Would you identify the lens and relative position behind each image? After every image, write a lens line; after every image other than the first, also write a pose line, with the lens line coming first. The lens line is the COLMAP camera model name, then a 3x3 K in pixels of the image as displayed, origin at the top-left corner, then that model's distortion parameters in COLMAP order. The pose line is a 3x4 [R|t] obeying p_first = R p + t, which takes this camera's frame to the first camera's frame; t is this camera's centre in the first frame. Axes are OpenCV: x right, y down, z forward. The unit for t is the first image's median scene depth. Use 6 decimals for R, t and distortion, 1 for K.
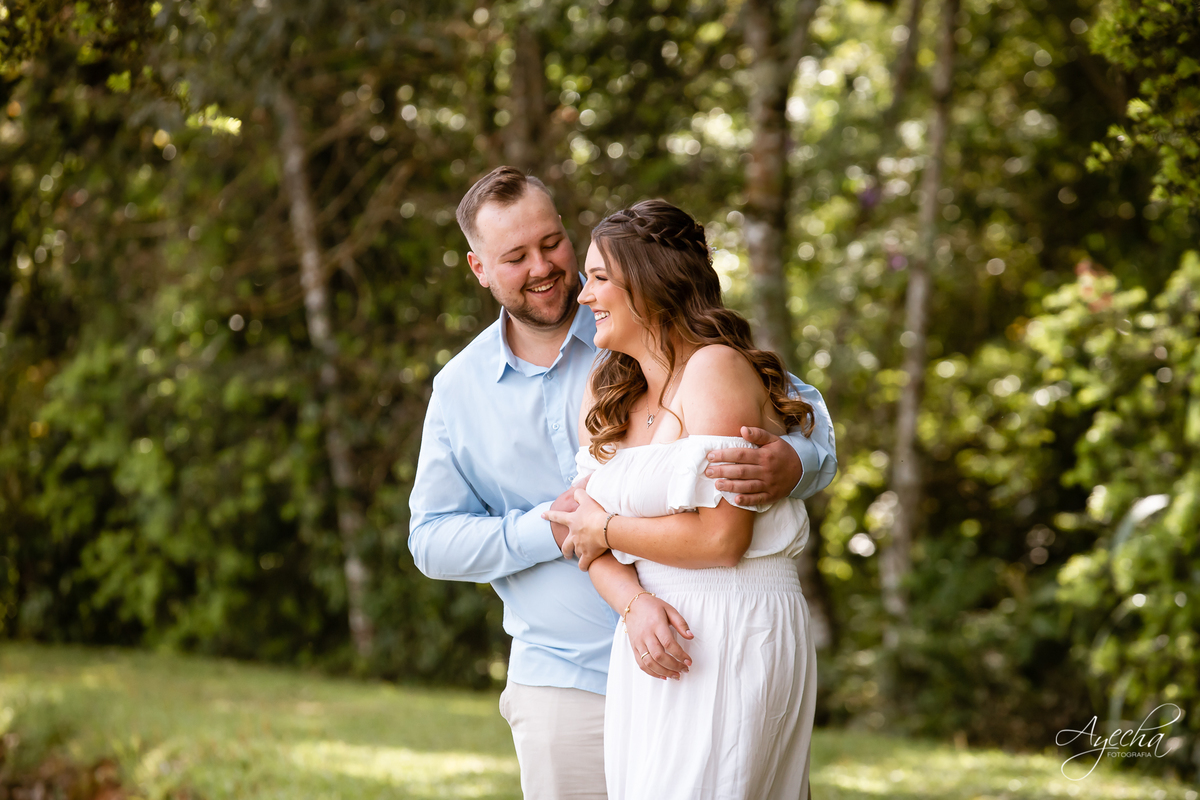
lens RADIAL K [[6642.2, 0, 645.9], [0, 6642.2, 400.8], [0, 0, 1]] dist [1.119441, 16.172720]
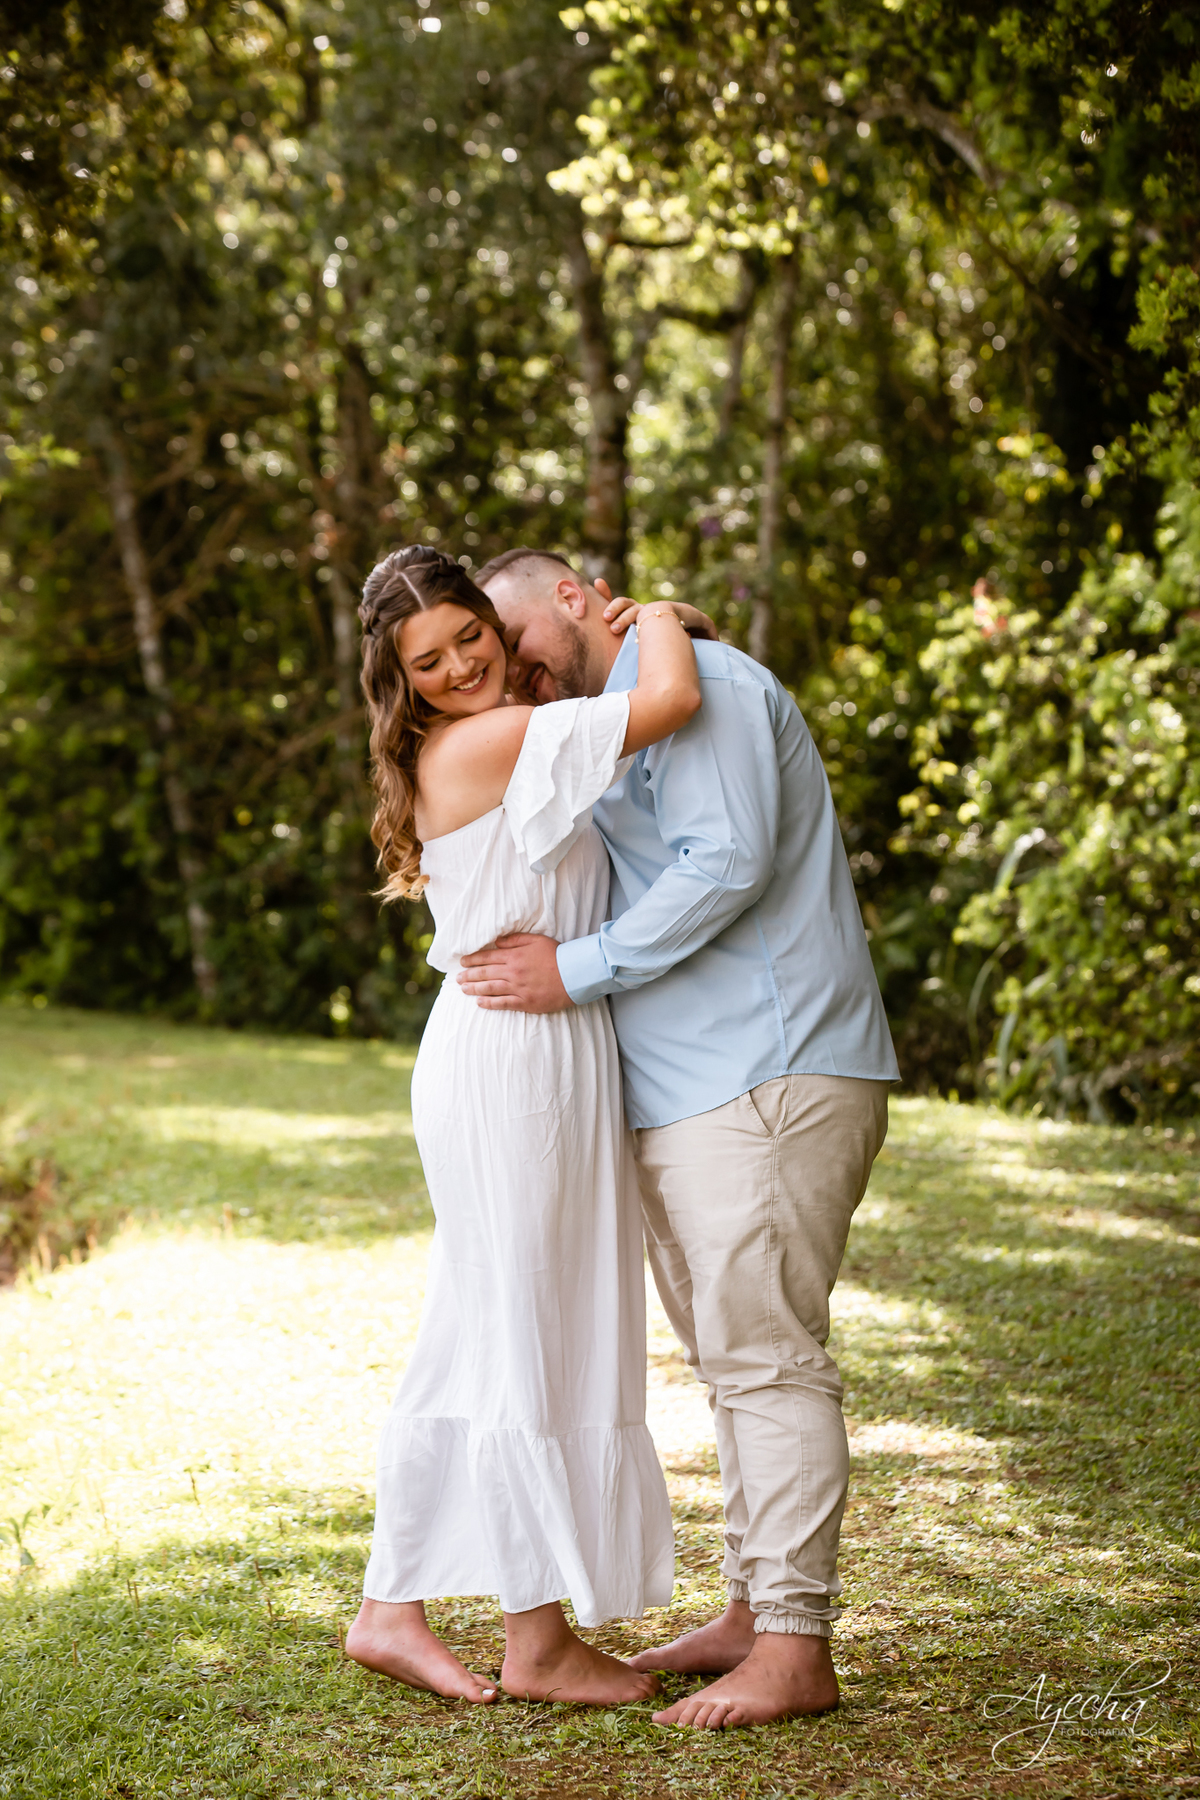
lens RADIAL K [[6064.4, 0, 552.4], [0, 6064.4, 899.6], [0, 0, 1]] dist [0.086453, -1.174329]
pose [[0.999383, -0.028685, 0.020271, -0.008943], [0.028099, 0.999195, 0.028624, -0.001662], [-0.021076, -0.028036, 0.999385, 0.090559]]
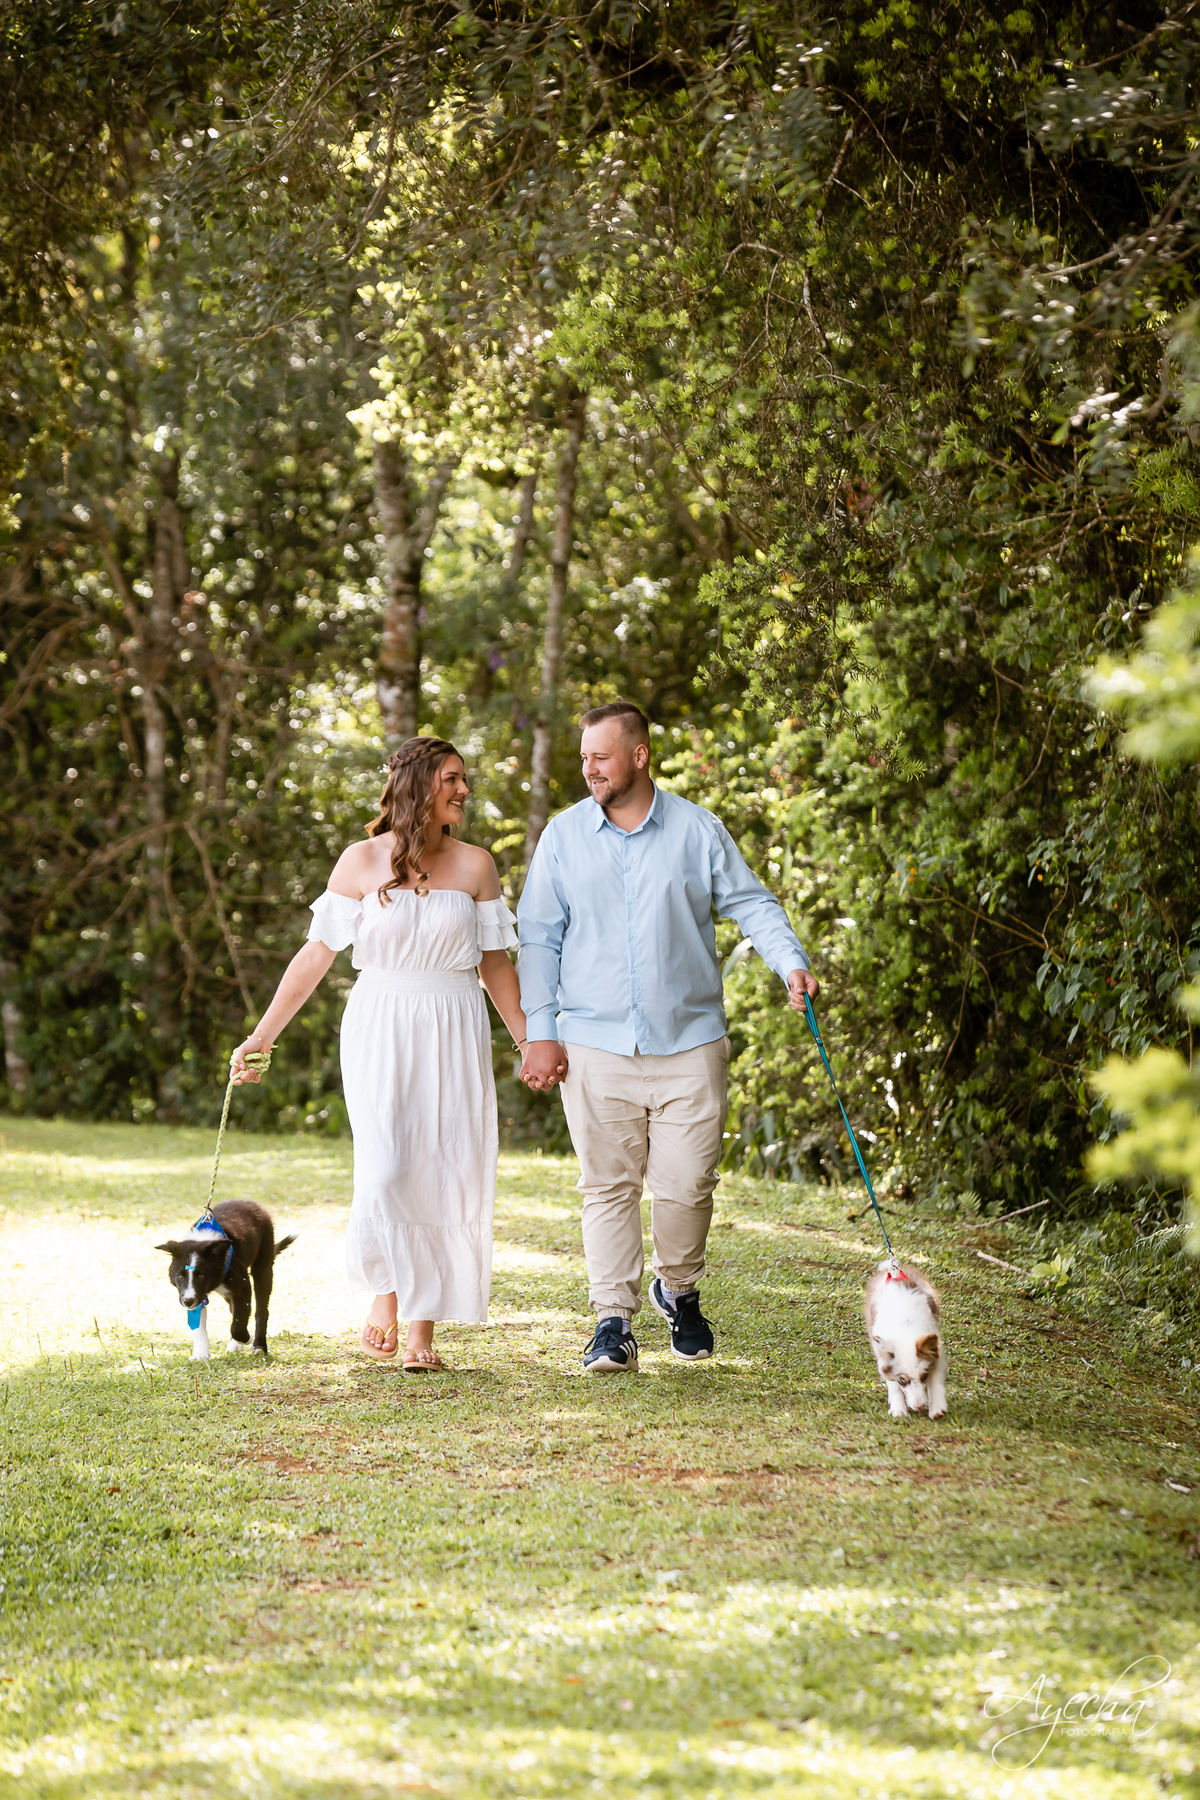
lens RADIAL K [[7438.9, 0, 600.0], [0, 7438.9, 900.0], [0, 0, 1]] dist [0.214365, 6.429665]
pose [[0.998548, -0.009824, 0.052973, -0.012747], [0.009356, 0.999915, 0.009067, -0.002417], [-0.053058, -0.008558, 0.998555, -0.192926]]
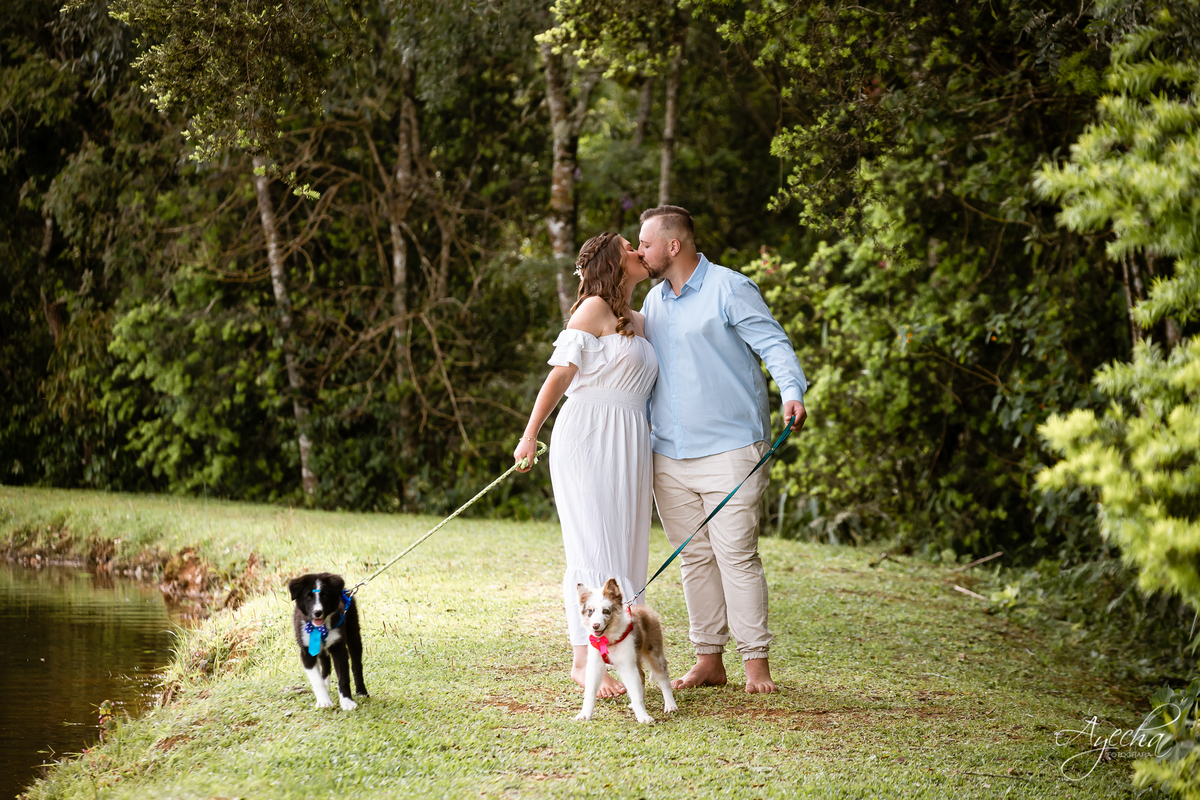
lens RADIAL K [[5100.1, 0, 595.8], [0, 5100.1, 349.0], [0, 0, 1]] dist [0.409806, 2.826323]
pose [[0.999227, -0.016607, 0.035621, -0.017465], [0.016507, 0.999859, 0.003092, 0.000776], [-0.035667, -0.002501, 0.999361, -0.224855]]
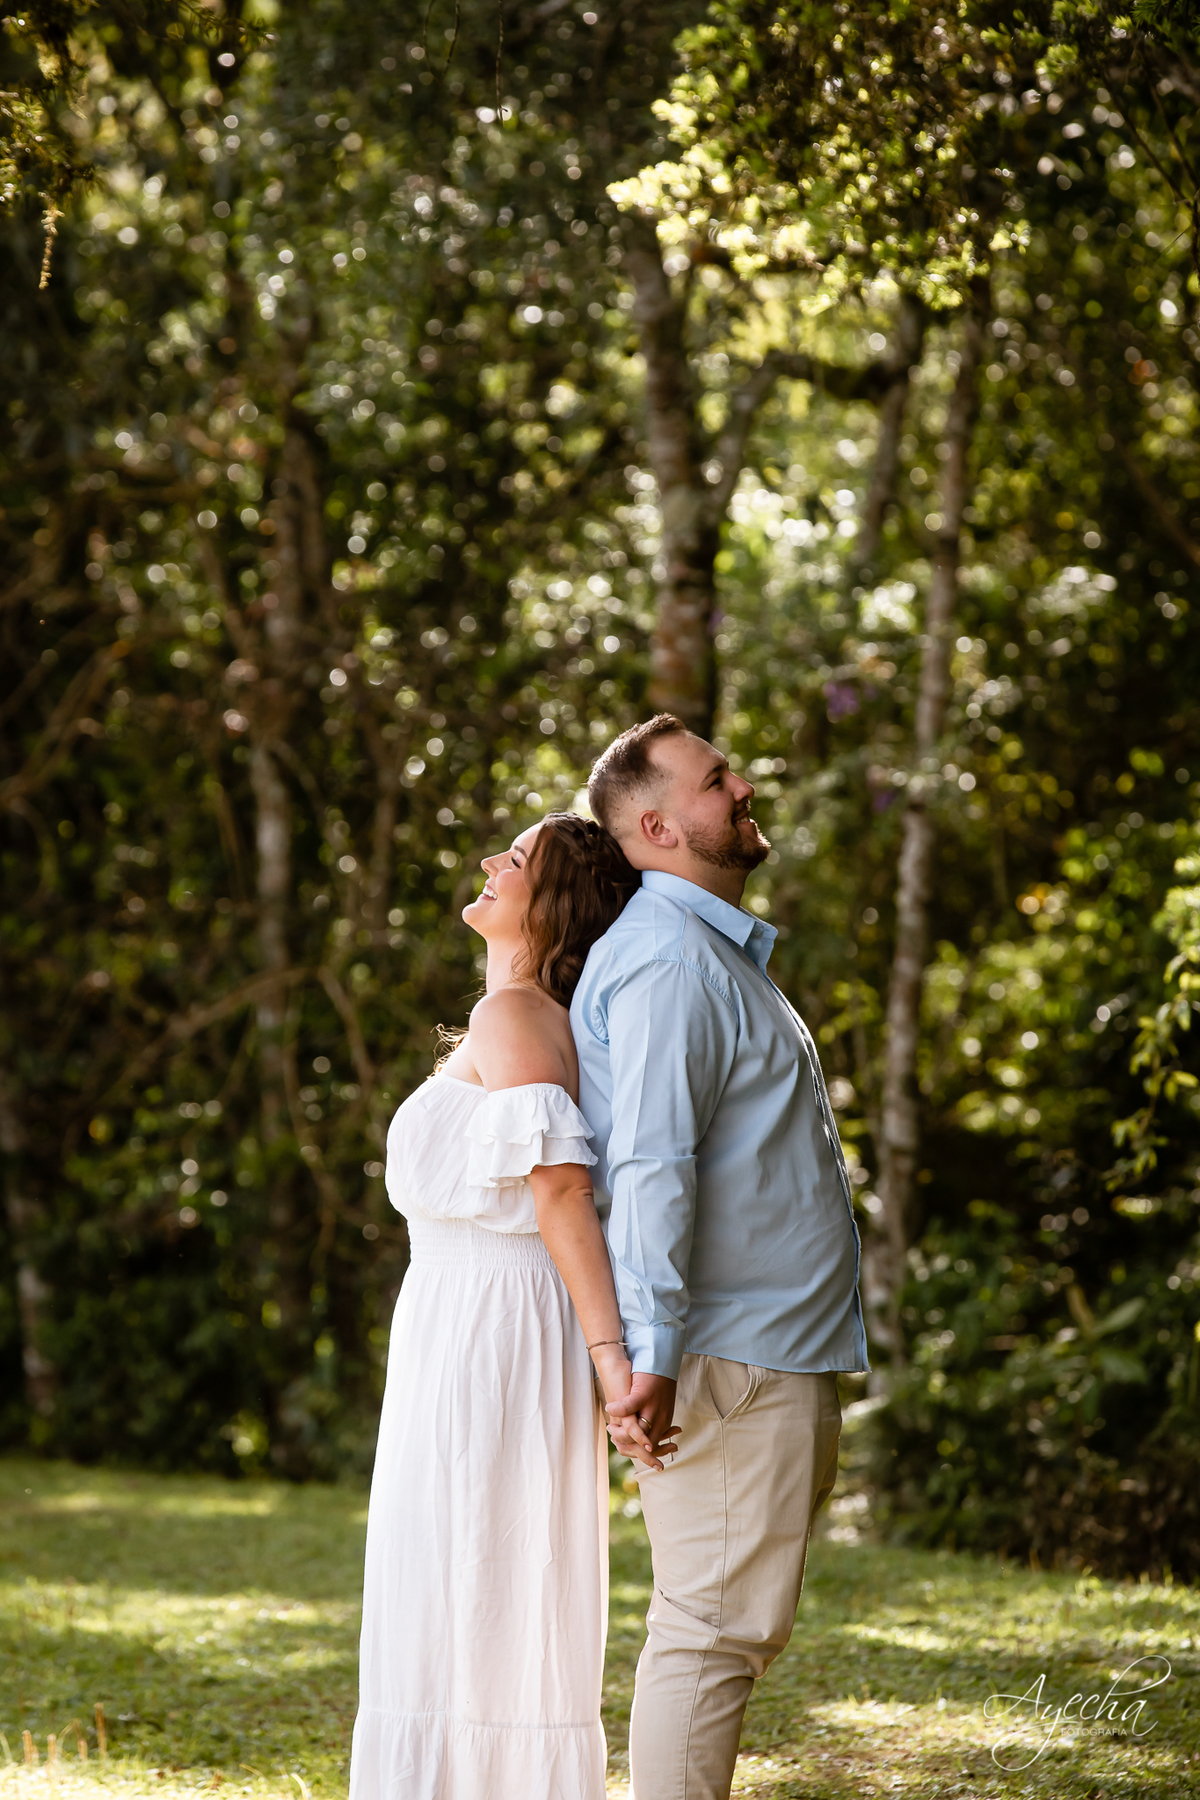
lens RADIAL K [[9982.2, 0, 600.0], [0, 9982.2, 900.0], [0, 0, 1]] dist [1.425278, 3.193198]
pose [[0.999721, -0.006468, 0.022696, -0.010811], [0.006688, 0.999931, -0.009635, -0.001906], [-0.022632, 0.009784, 0.999696, 0.033427]]
